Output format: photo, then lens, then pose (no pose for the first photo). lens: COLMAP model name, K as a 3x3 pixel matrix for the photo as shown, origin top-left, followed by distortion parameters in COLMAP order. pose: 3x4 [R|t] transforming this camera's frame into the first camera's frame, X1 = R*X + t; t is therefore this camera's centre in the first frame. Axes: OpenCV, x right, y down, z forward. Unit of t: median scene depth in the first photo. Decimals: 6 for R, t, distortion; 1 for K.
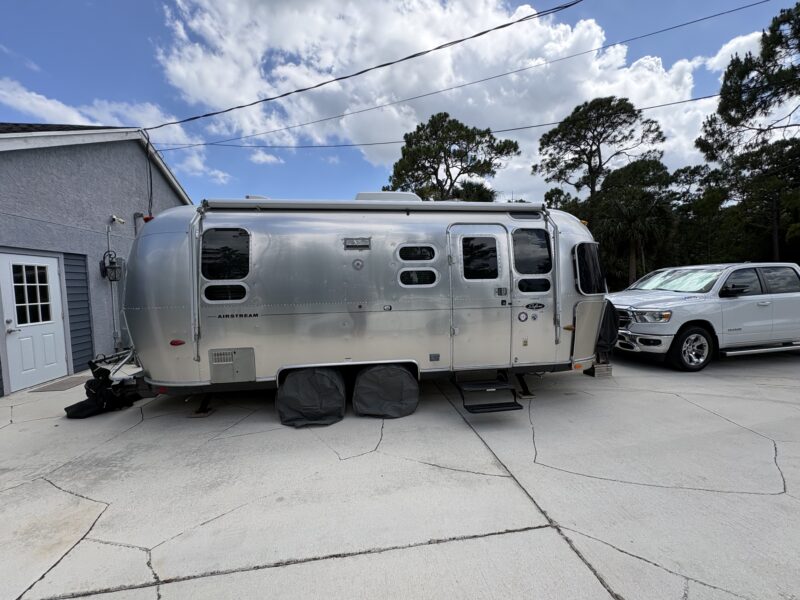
lens RADIAL K [[317.4, 0, 400.0], [0, 317.4, 300.0], [0, 0, 1]] dist [0.000765, 0.000313]
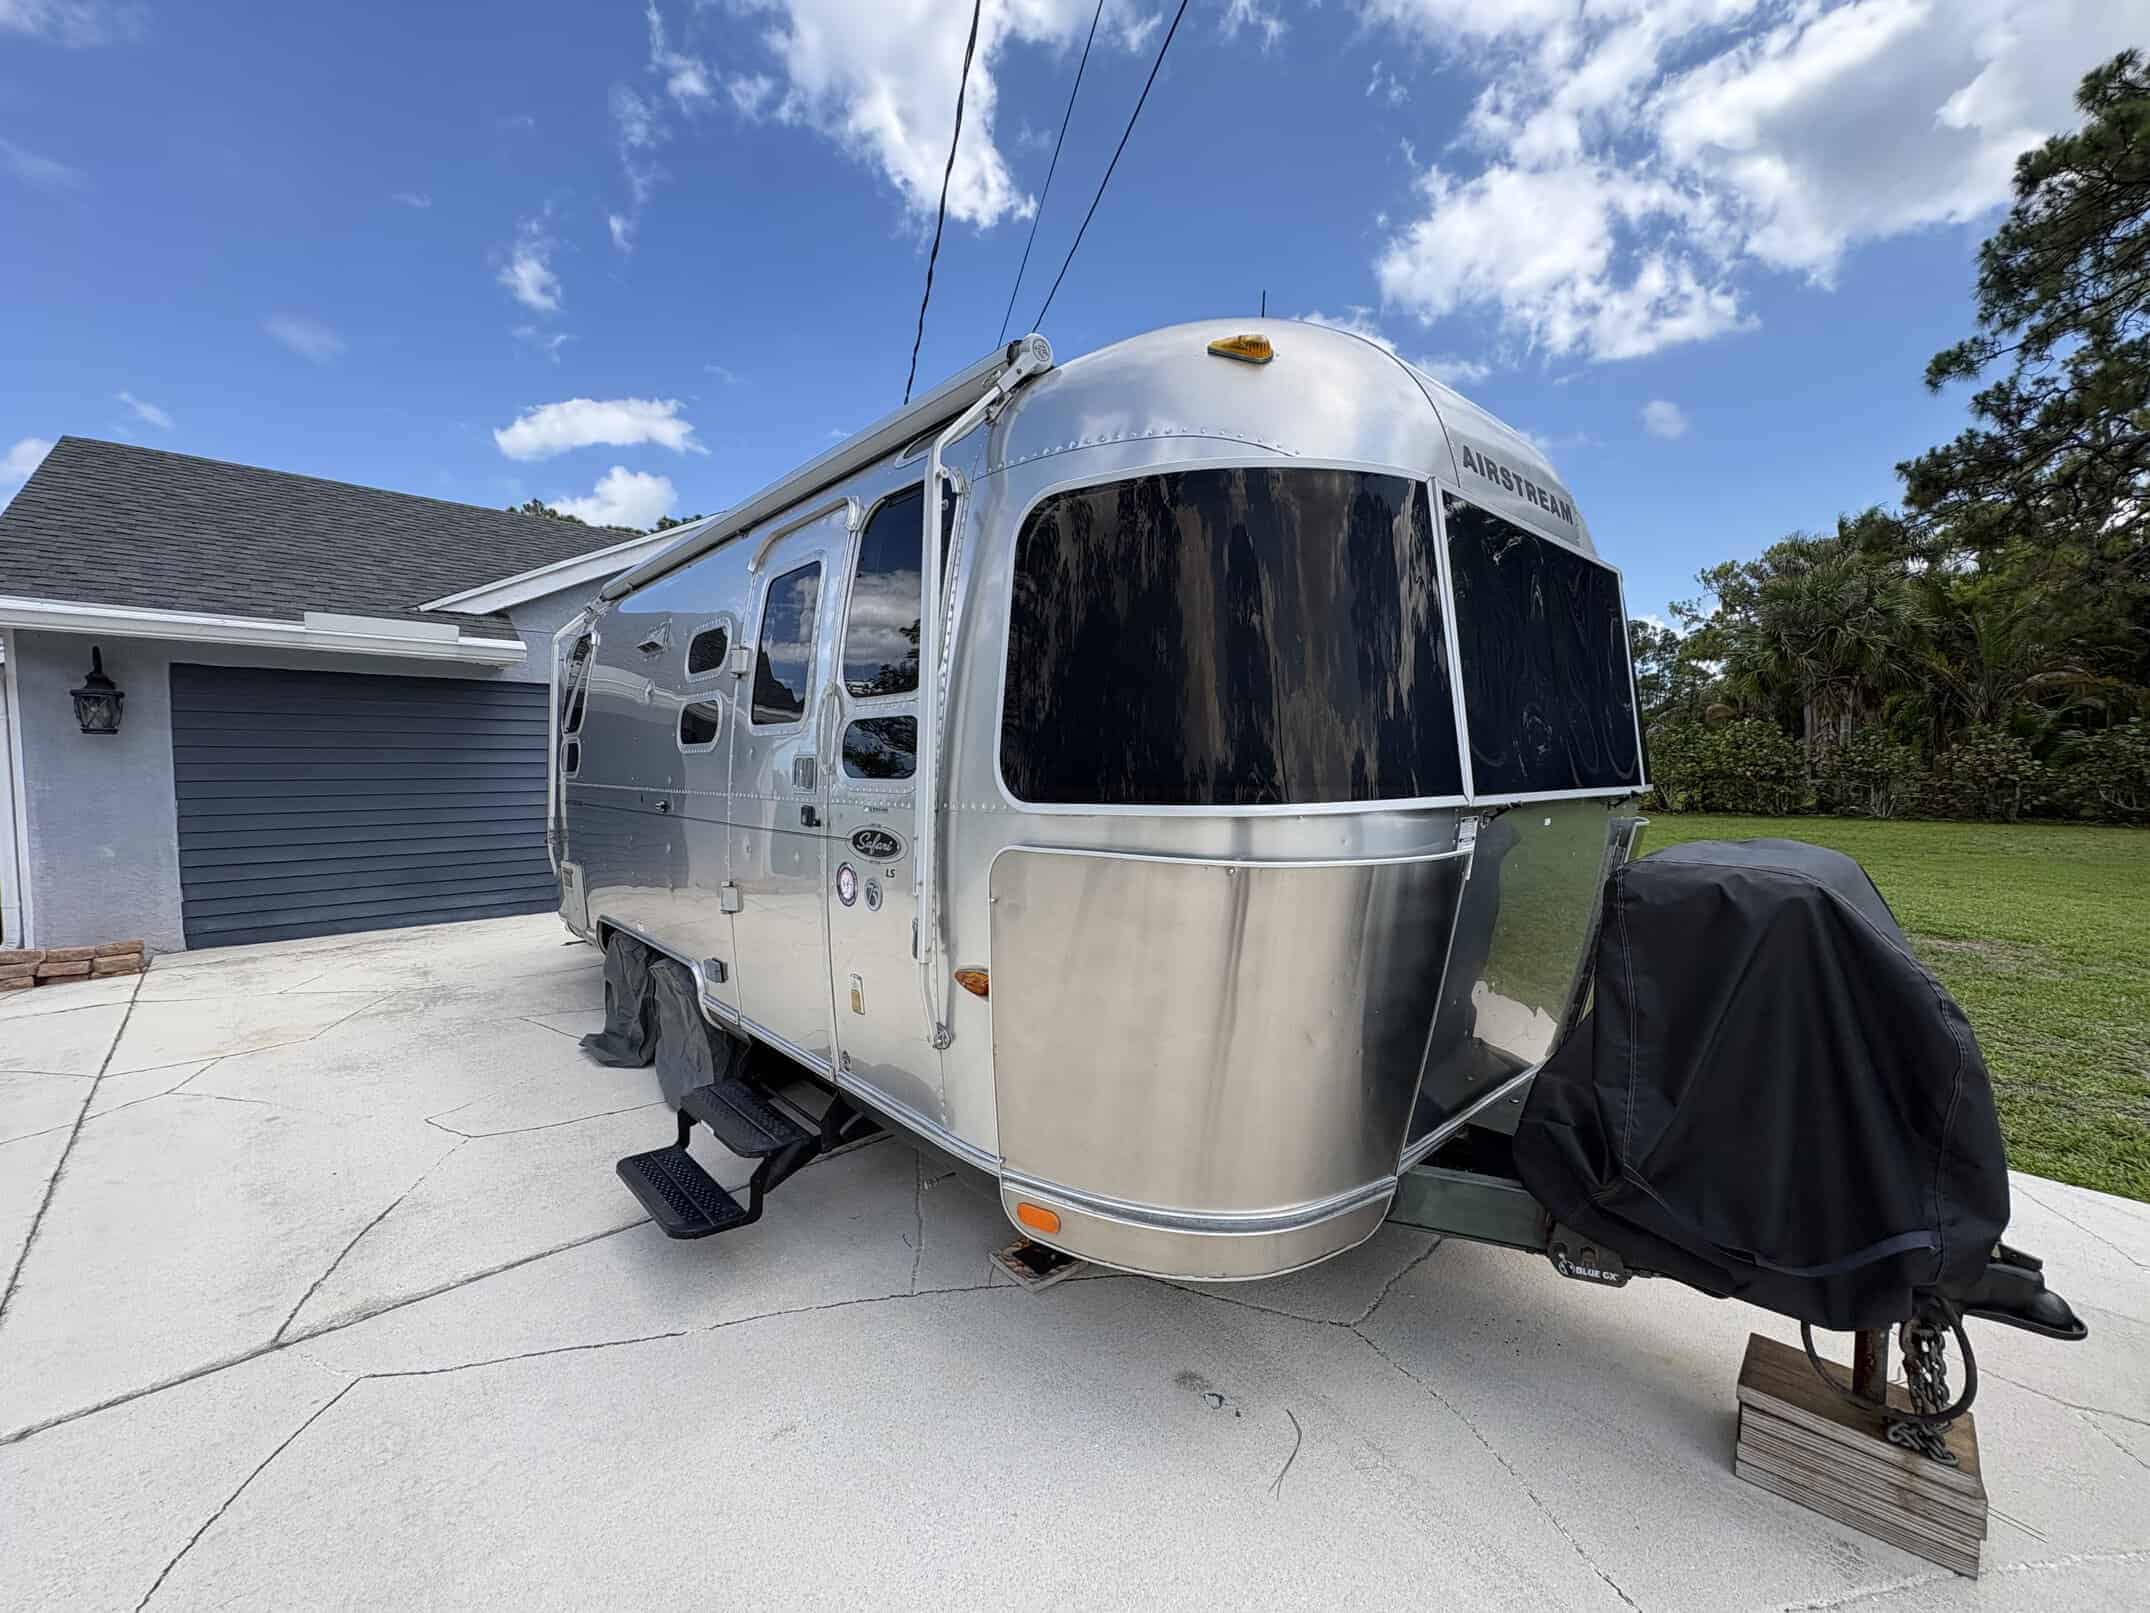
lens RADIAL K [[842.9, 0, 1070.6], [0, 842.9, 799.6], [0, 0, 1]] dist [-0.000460, 0.000062]
pose [[0.571253, 0.049375, -0.819288, 0.984498], [-0.058123, 0.998117, 0.019626, -0.030330], [0.818713, 0.036408, 0.573047, 0.775567]]
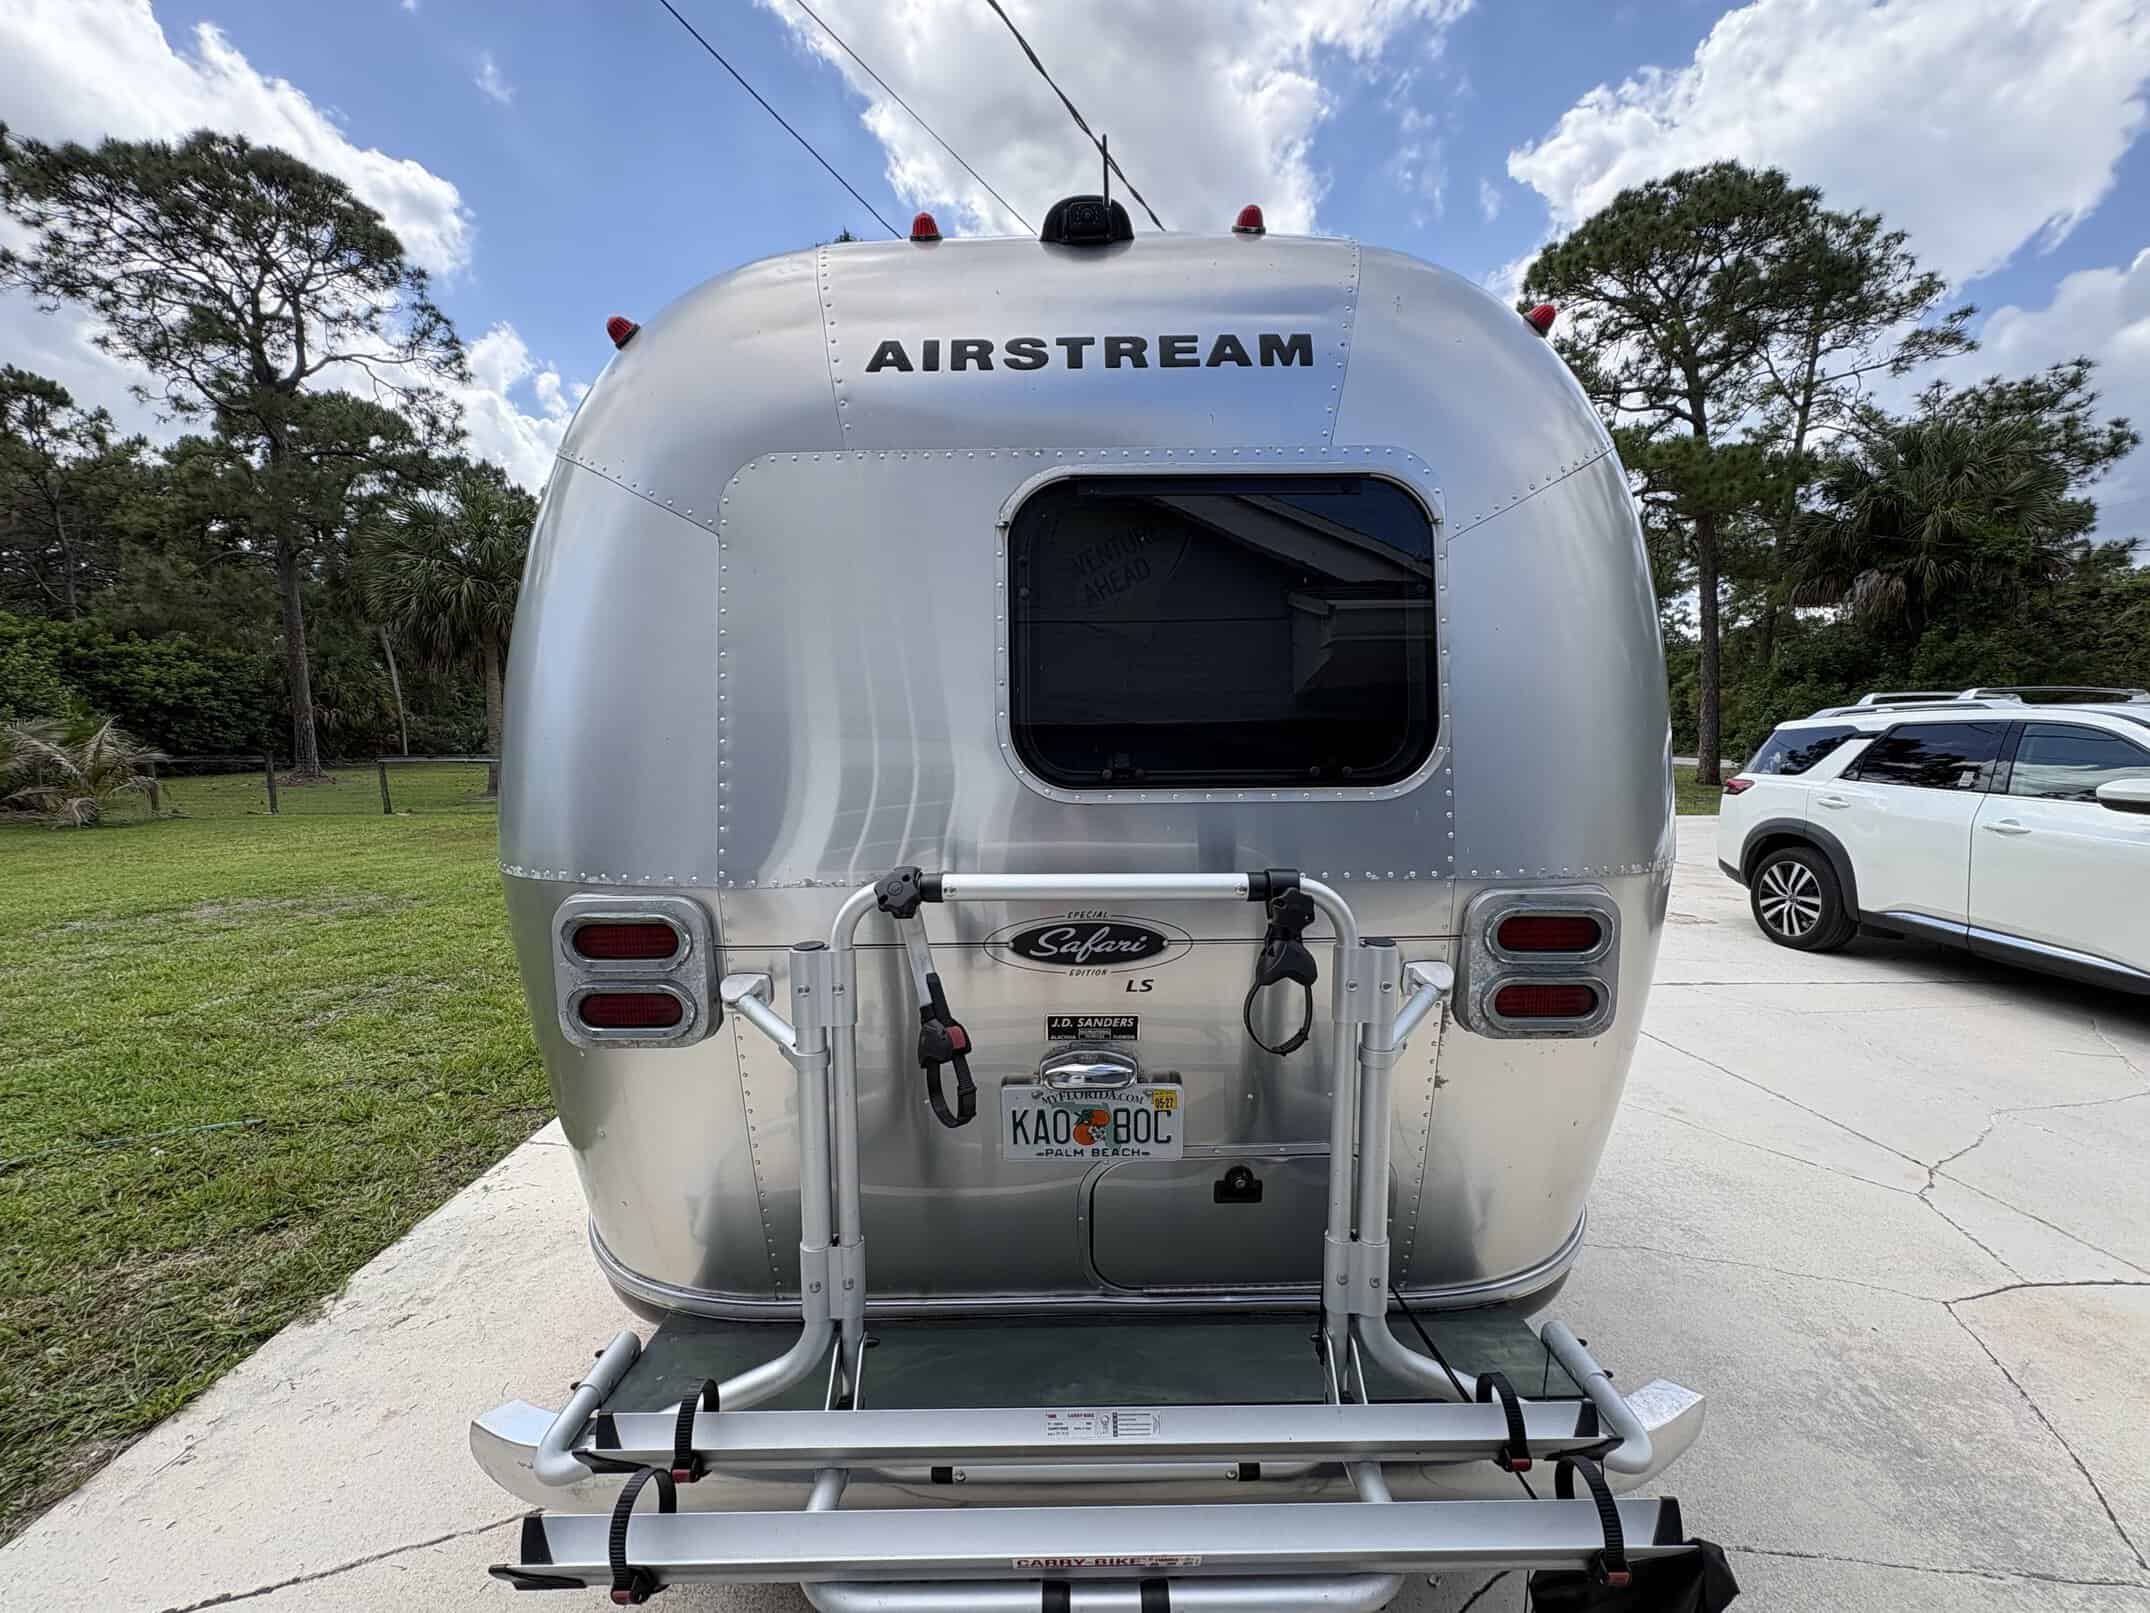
lens RADIAL K [[853.1, 0, 1075.0], [0, 853.1, 806.5], [0, 0, 1]] dist [0.000765, 0.000313]
pose [[0.118669, -0.073756, 0.990191, -1.253147], [0.056250, 0.996135, 0.067457, -0.046494], [-0.991339, 0.047693, 0.122359, 1.172653]]
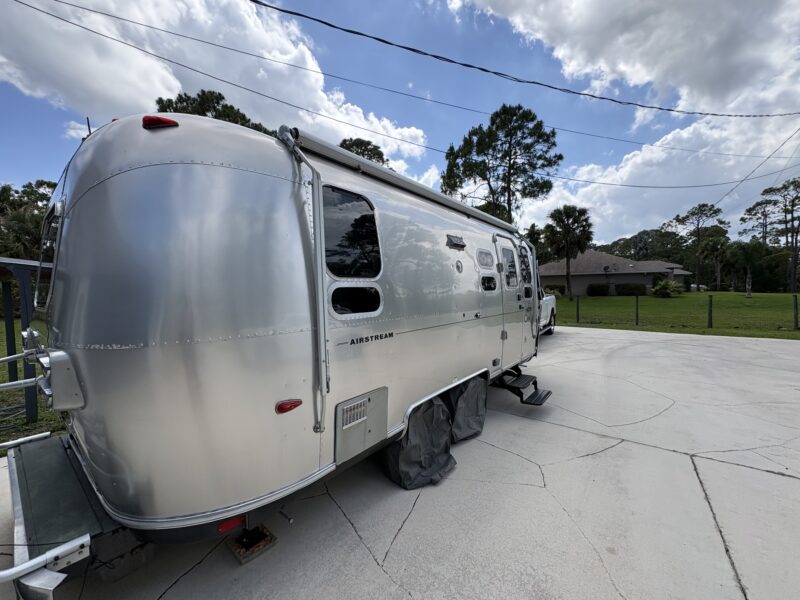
lens RADIAL K [[317.4, 0, 400.0], [0, 317.4, 300.0], [0, 0, 1]] dist [0.000765, 0.000313]
pose [[0.716192, -0.009082, 0.697844, -0.801113], [0.031394, 0.999322, -0.019214, -0.008750], [-0.697197, 0.035669, 0.715992, 0.466702]]
